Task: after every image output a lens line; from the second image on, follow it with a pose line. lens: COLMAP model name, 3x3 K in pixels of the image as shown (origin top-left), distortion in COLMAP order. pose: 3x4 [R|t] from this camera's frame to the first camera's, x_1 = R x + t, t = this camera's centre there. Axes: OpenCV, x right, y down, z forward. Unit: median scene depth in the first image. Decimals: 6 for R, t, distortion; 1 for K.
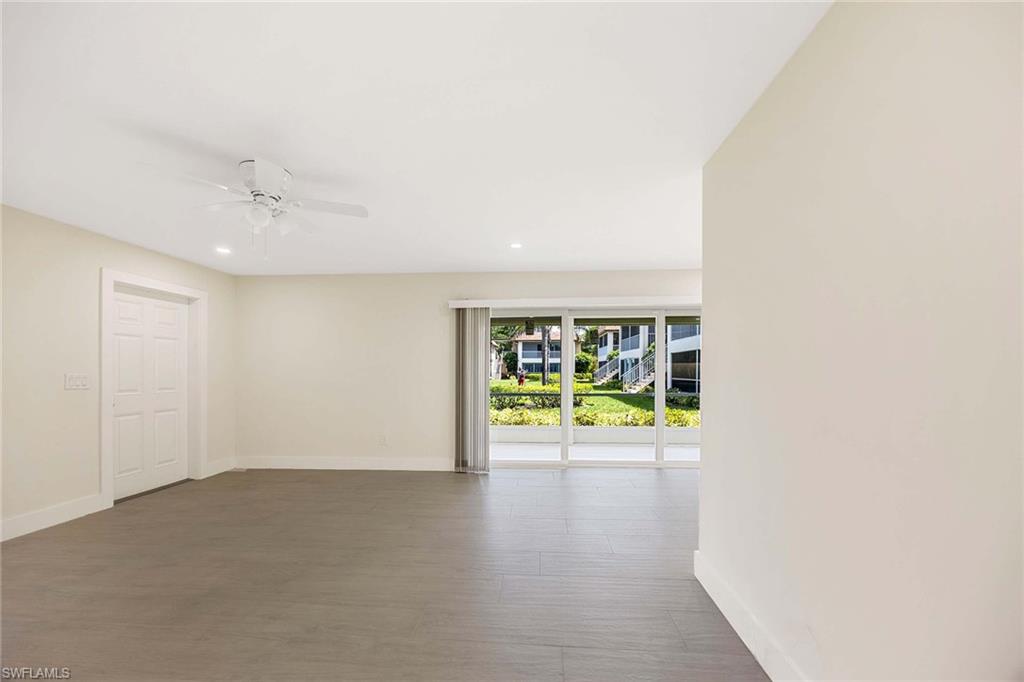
lens RADIAL K [[400.7, 0, 517.3], [0, 400.7, 339.0], [0, 0, 1]] dist [0.019832, -0.002844]
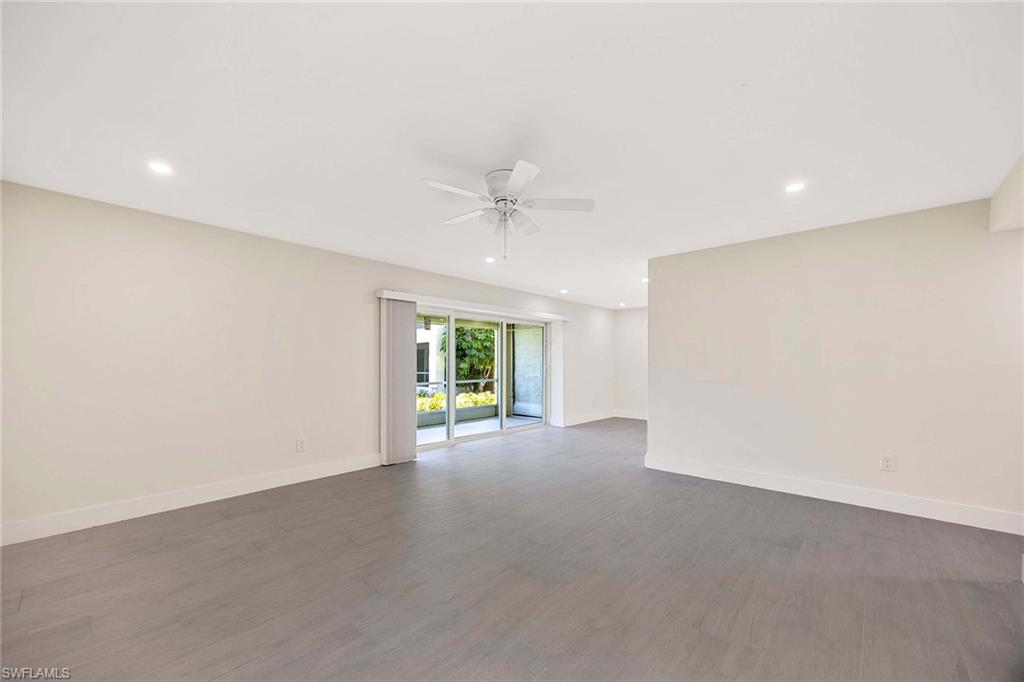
lens RADIAL K [[400.7, 0, 517.3], [0, 400.7, 339.0], [0, 0, 1]] dist [0.019832, -0.002844]
pose [[0.612092, 0.044011, 0.789561, -0.694948], [-0.063585, 0.997956, -0.006335, 0.005741], [-0.788226, -0.046326, 0.613640, 0.144117]]
